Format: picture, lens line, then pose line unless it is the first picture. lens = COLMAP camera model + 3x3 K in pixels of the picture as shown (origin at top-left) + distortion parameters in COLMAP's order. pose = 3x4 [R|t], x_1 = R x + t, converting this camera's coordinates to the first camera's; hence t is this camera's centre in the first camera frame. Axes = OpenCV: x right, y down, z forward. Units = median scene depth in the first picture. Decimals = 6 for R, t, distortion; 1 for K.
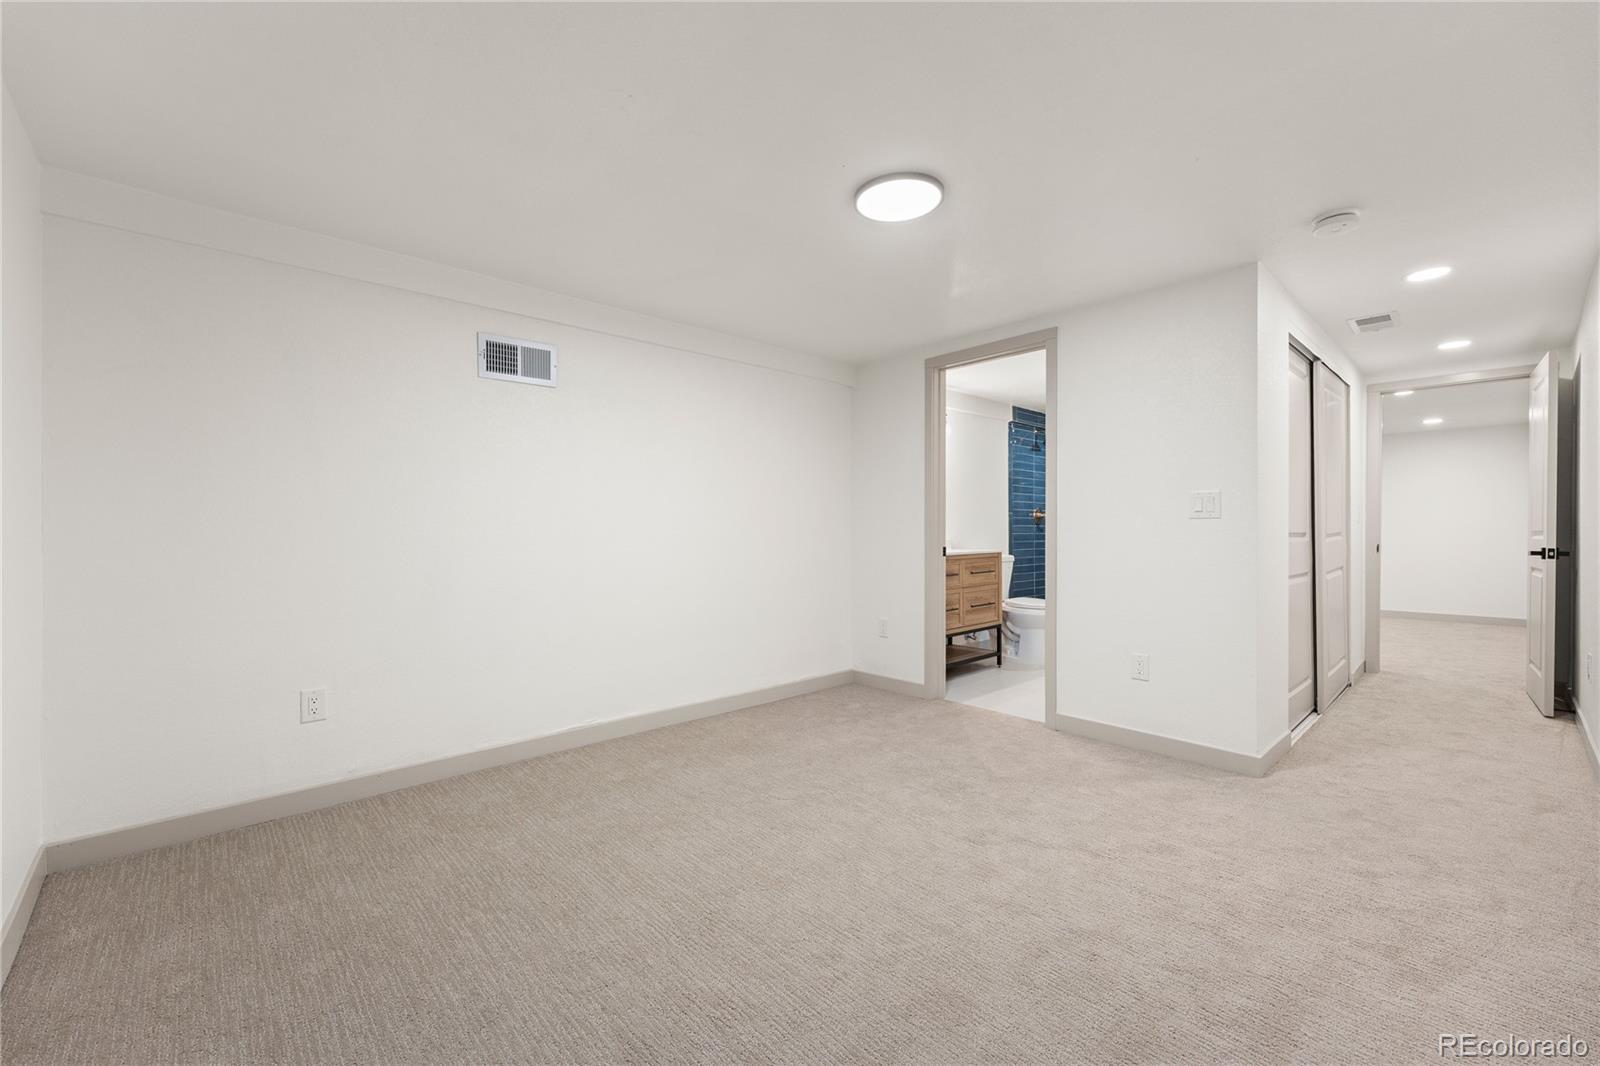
lens RADIAL K [[642.5, 0, 807.2], [0, 642.5, 531.9], [0, 0, 1]] dist [-0.001444, -0.000036]
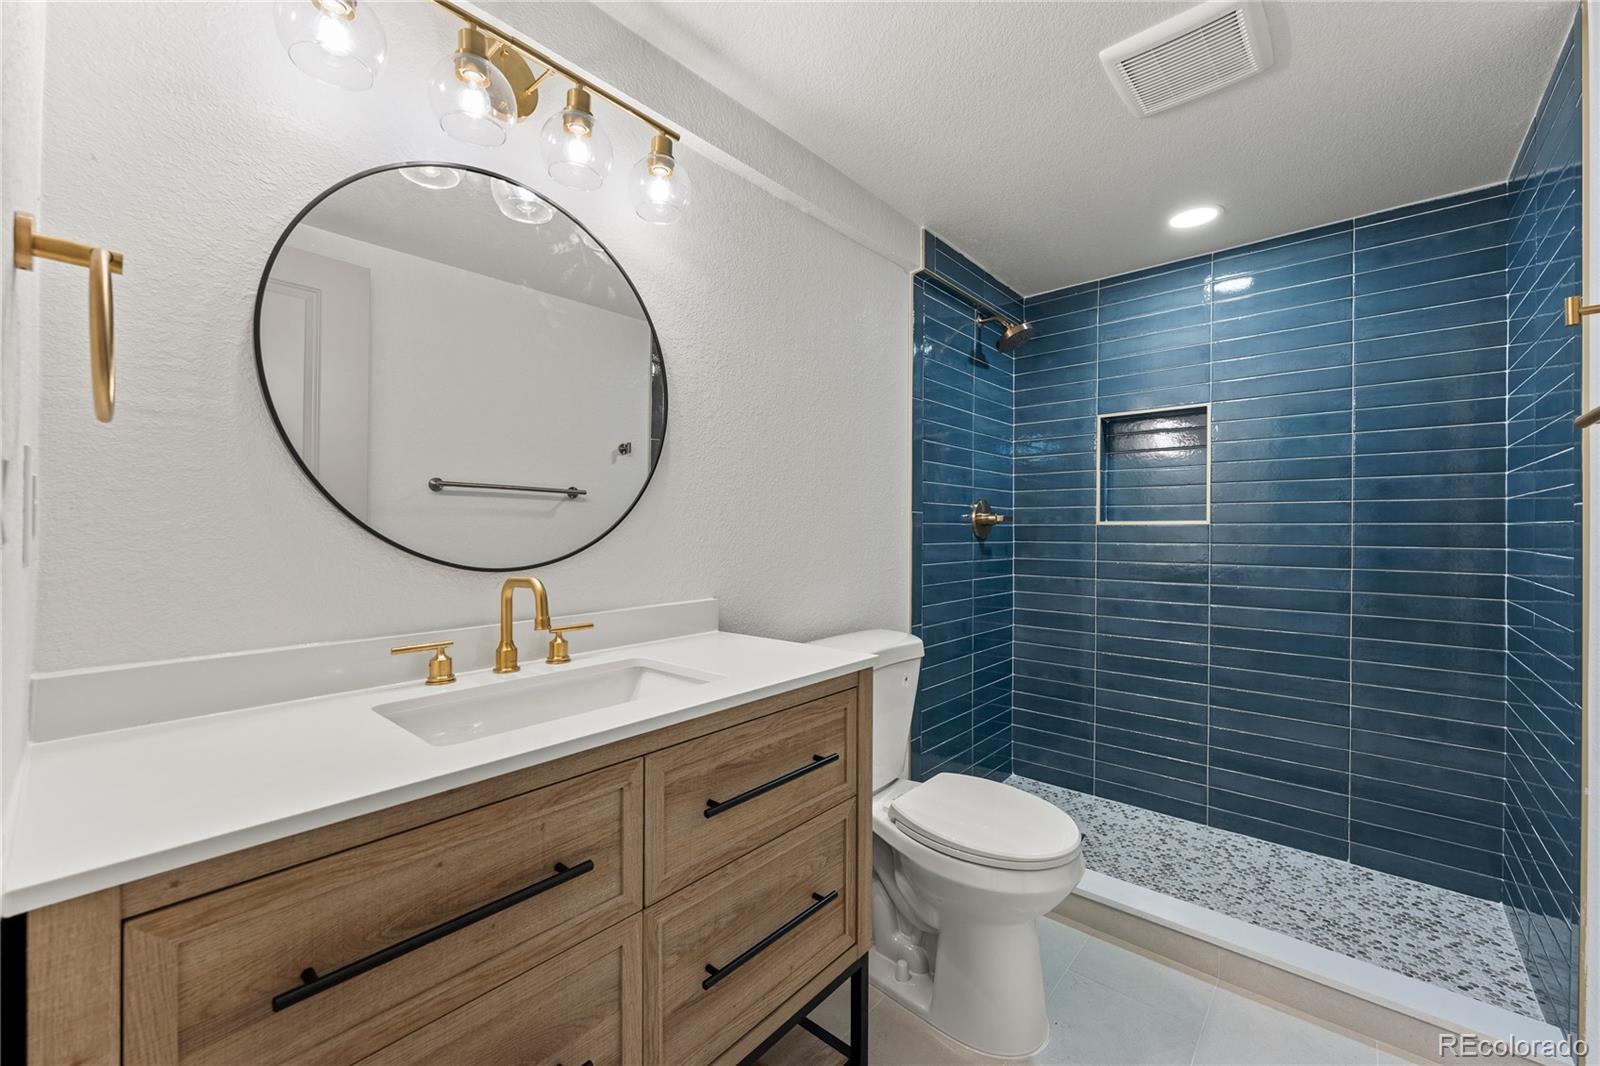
lens RADIAL K [[642.5, 0, 794.8], [0, 642.5, 529.9], [0, 0, 1]] dist [-0.001444, -0.000036]
pose [[0.994683, 0.008860, 0.102604, 0.202785], [-0.008947, 0.999960, 0.000387, -0.017817], [-0.102597, -0.001303, 0.994722, 0.619979]]
